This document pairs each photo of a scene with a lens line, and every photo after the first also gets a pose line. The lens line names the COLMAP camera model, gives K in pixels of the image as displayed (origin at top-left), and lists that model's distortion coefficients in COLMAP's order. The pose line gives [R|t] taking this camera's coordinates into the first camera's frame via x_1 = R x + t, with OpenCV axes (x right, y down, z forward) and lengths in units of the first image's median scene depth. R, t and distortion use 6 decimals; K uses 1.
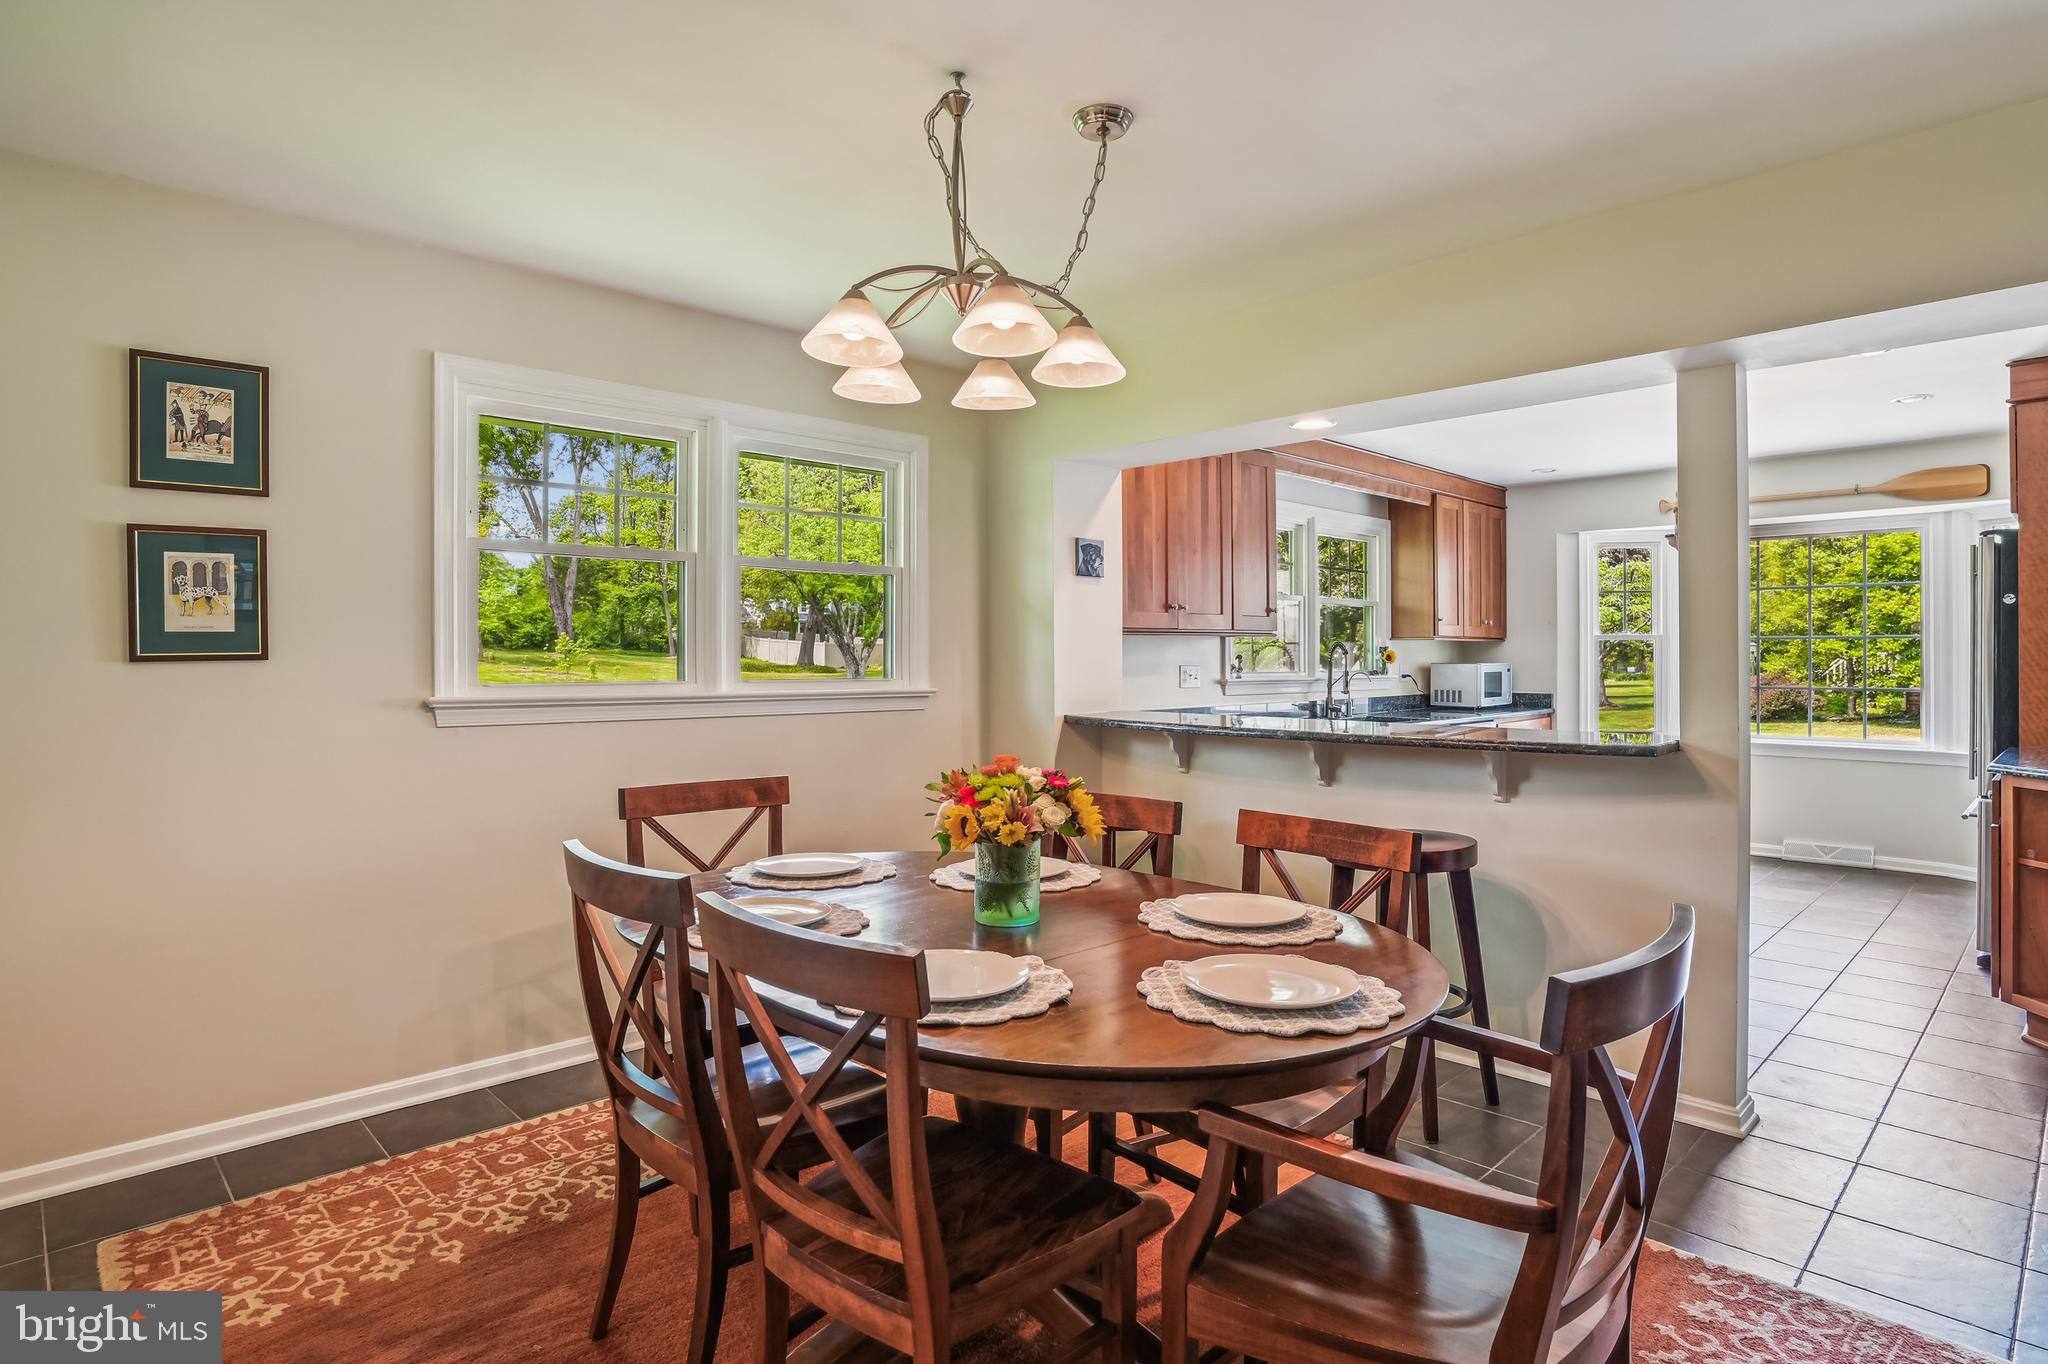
lens RADIAL K [[1095.4, 0, 1021.3], [0, 1095.4, 666.9], [0, 0, 1]] dist [-0.031738, 0.001362]
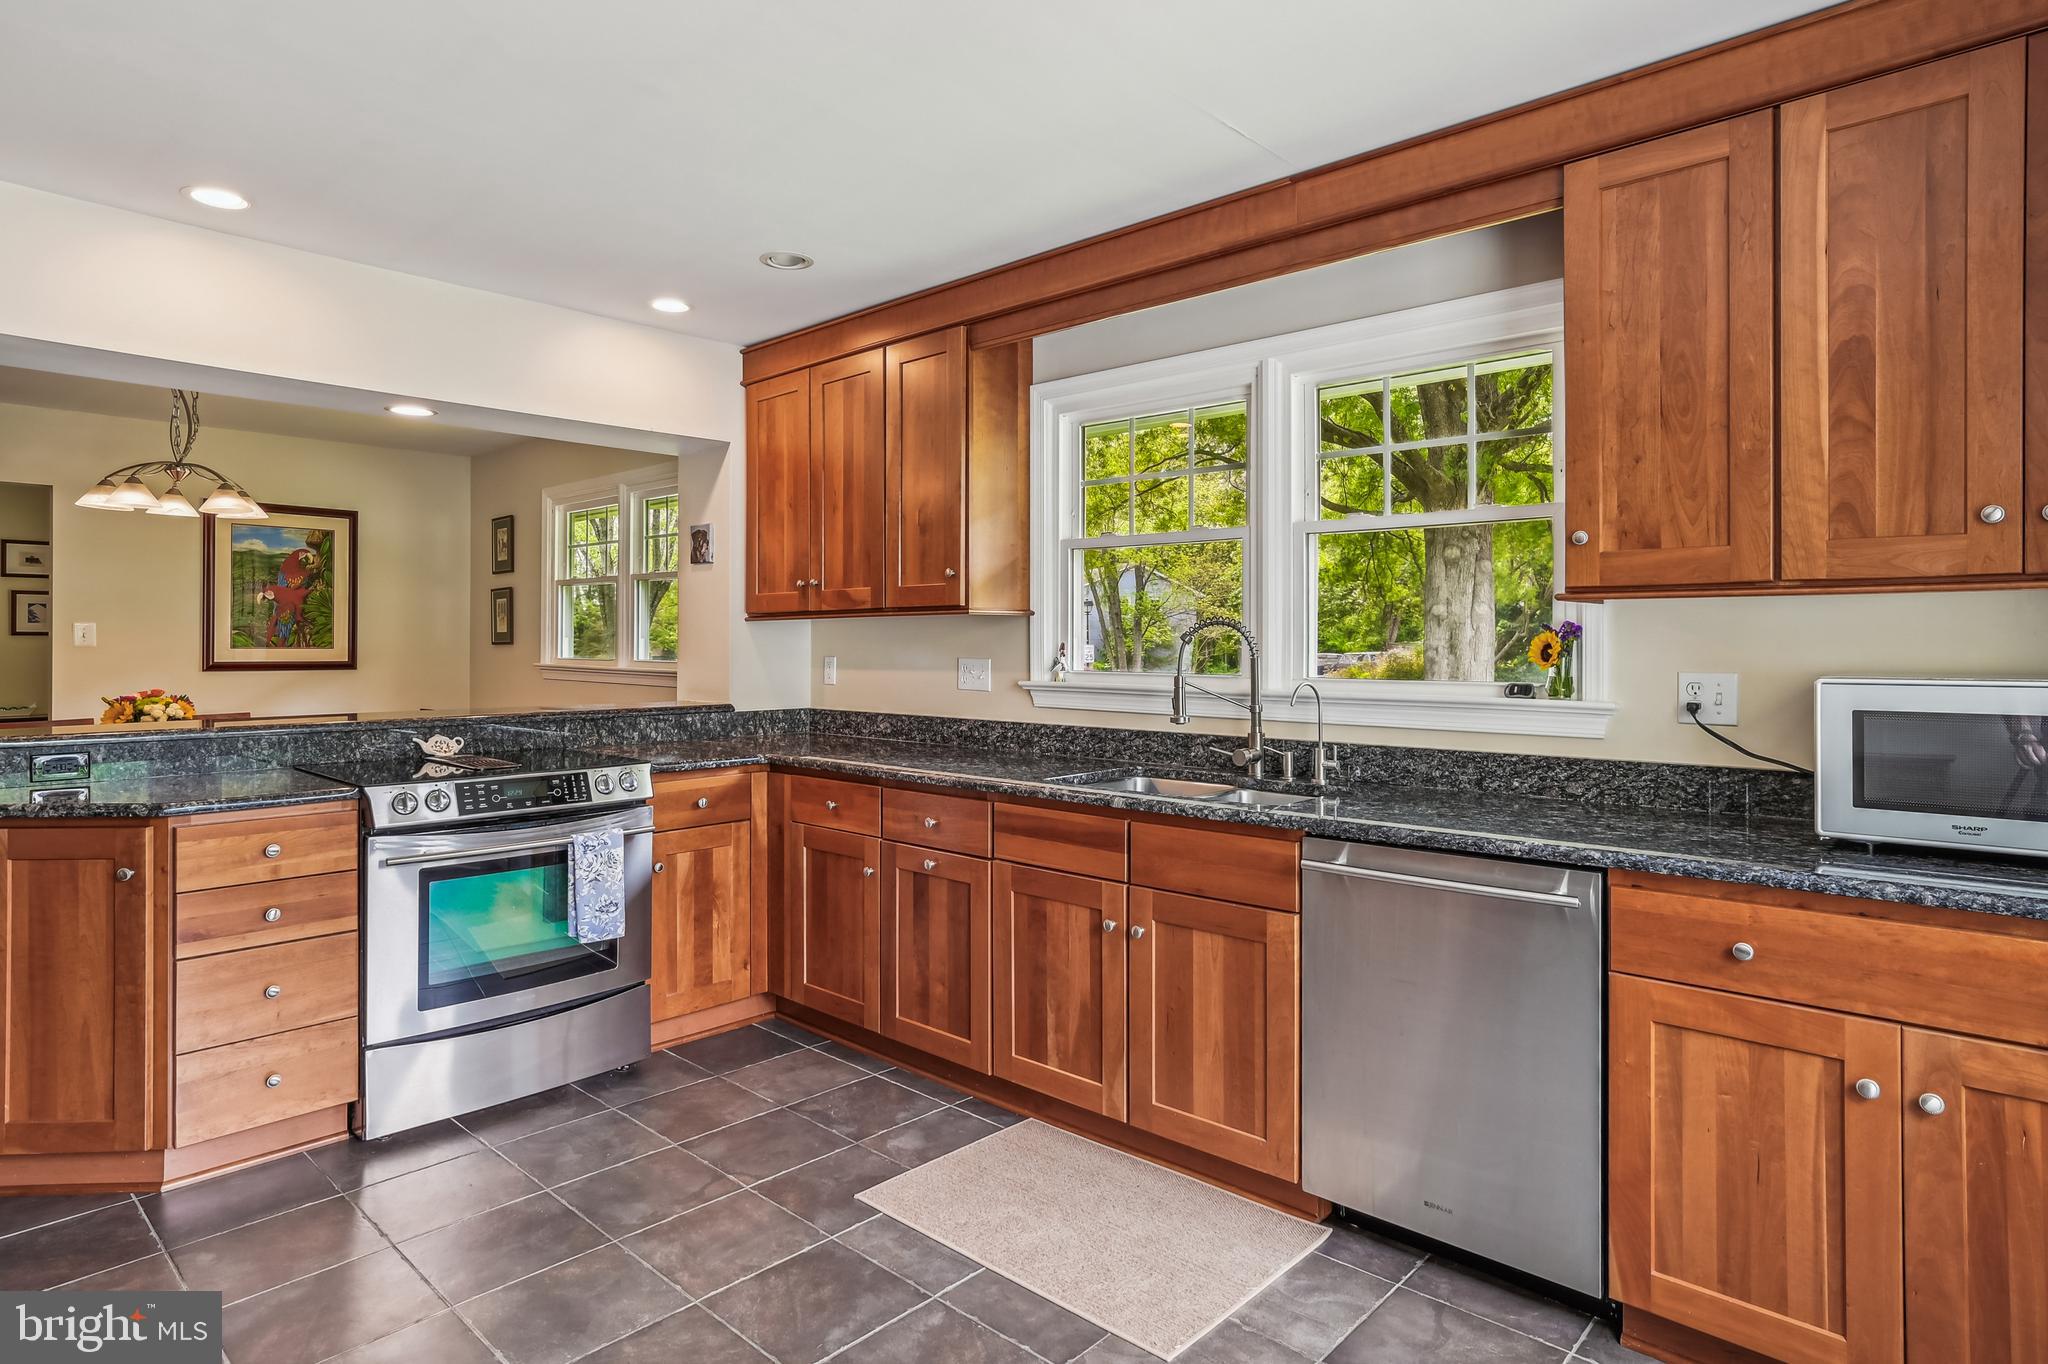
lens RADIAL K [[1095.4, 0, 1013.5], [0, 1095.4, 646.2], [0, 0, 1]] dist [-0.031738, 0.001362]
pose [[0.071214, 0.002592, -0.997458, 0.648362], [-0.011916, 0.999927, 0.001748, -0.007994], [0.997390, 0.011762, 0.071240, 0.748128]]
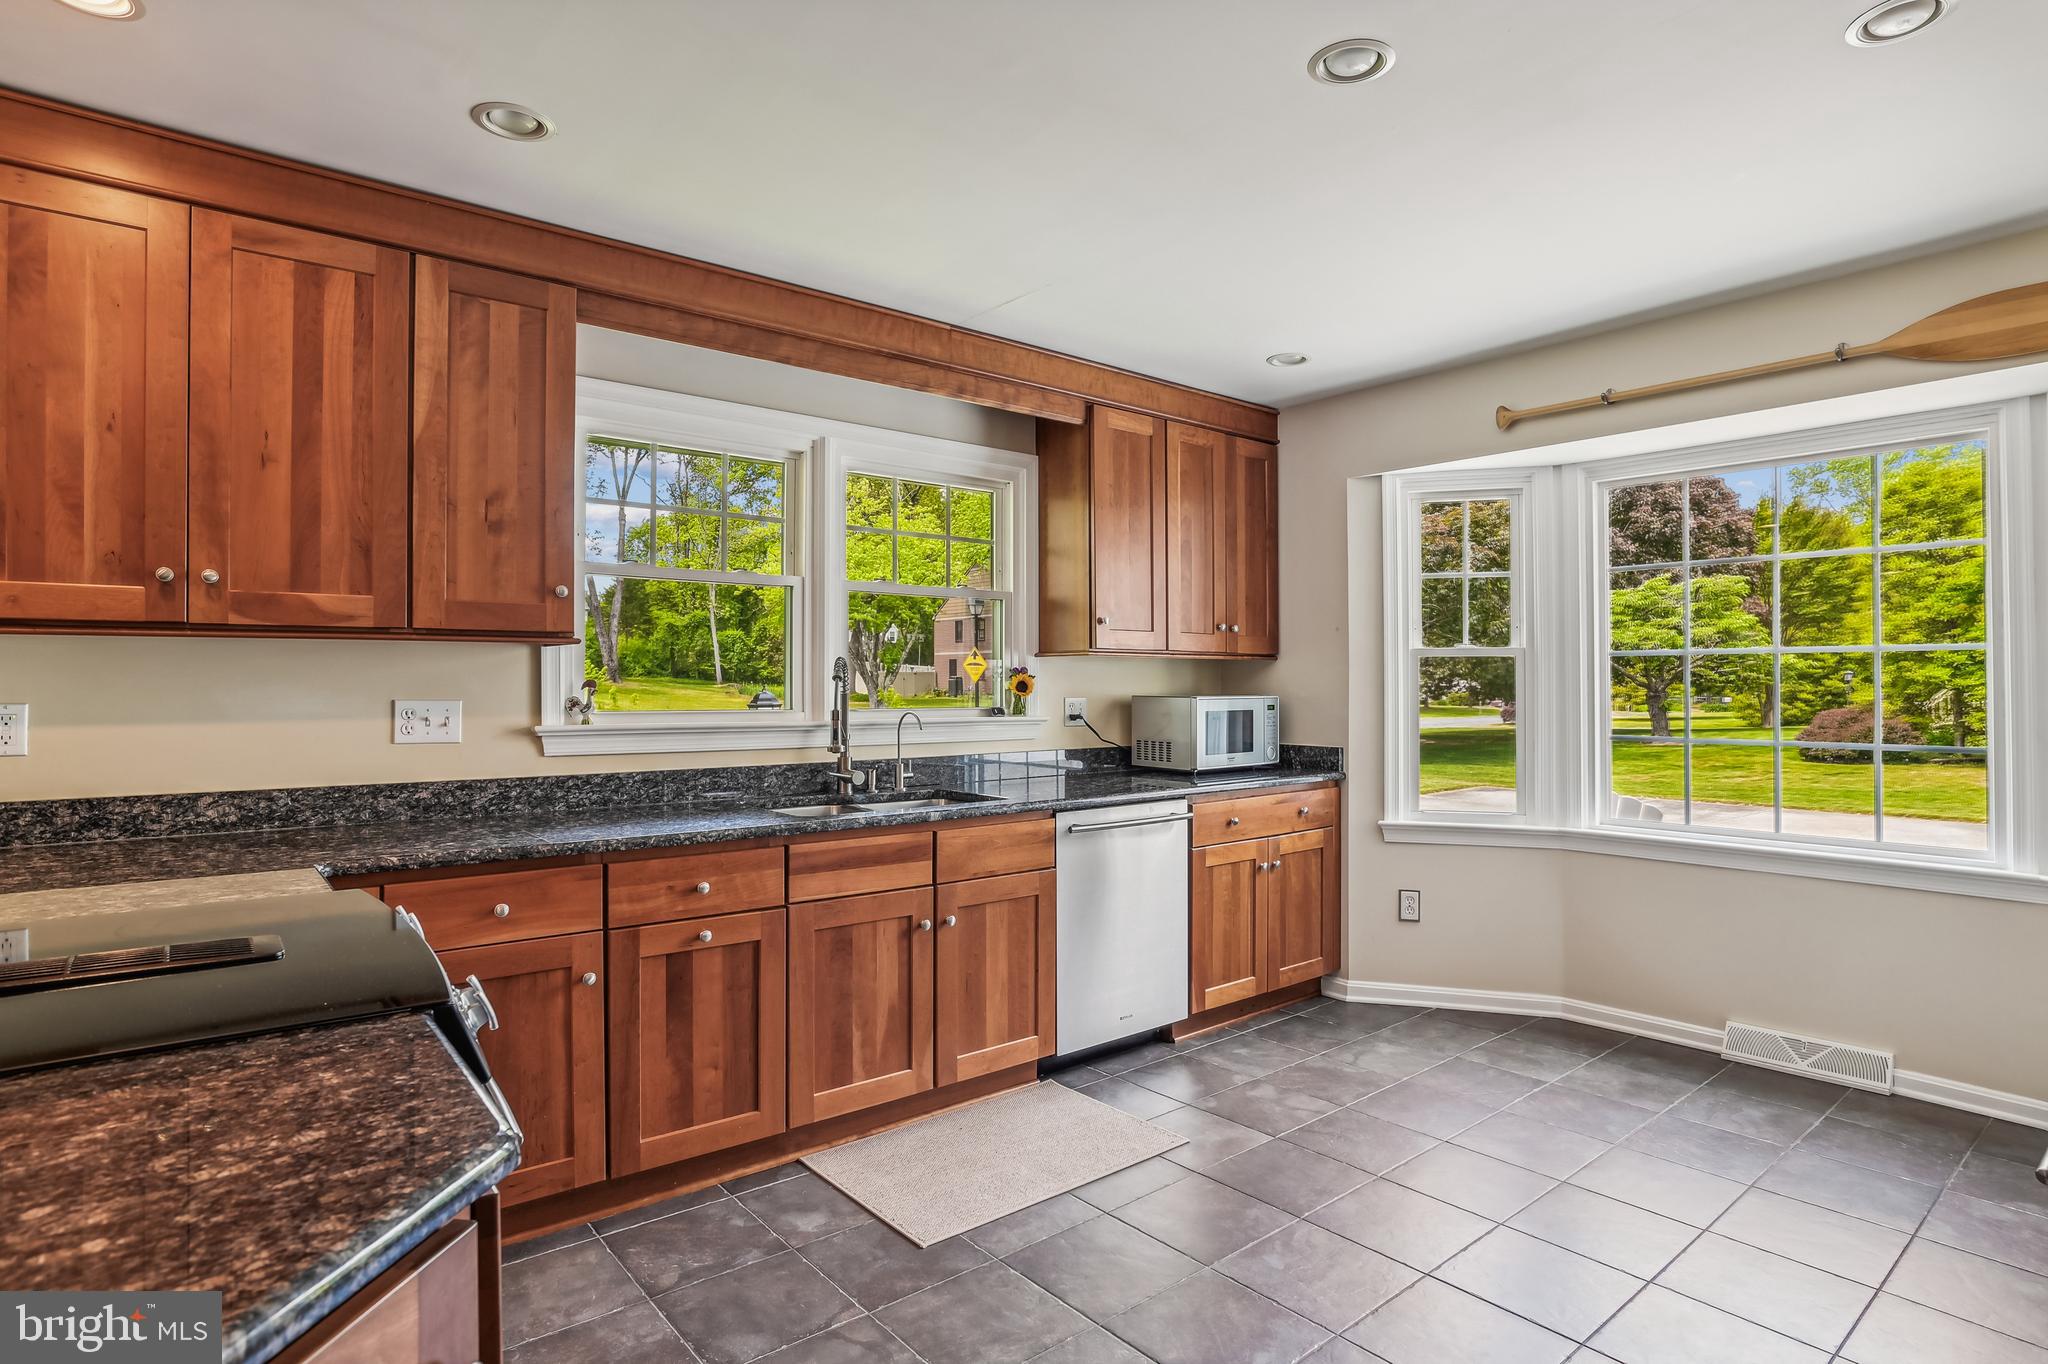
lens RADIAL K [[1095.4, 0, 1014.7], [0, 1095.4, 682.1], [0, 0, 1]] dist [-0.031738, 0.001362]
pose [[0.997070, 0.001362, -0.076488, 0.356175], [-0.002290, 0.999925, -0.012050, -0.003289], [0.076466, 0.012189, 0.996998, 0.389952]]
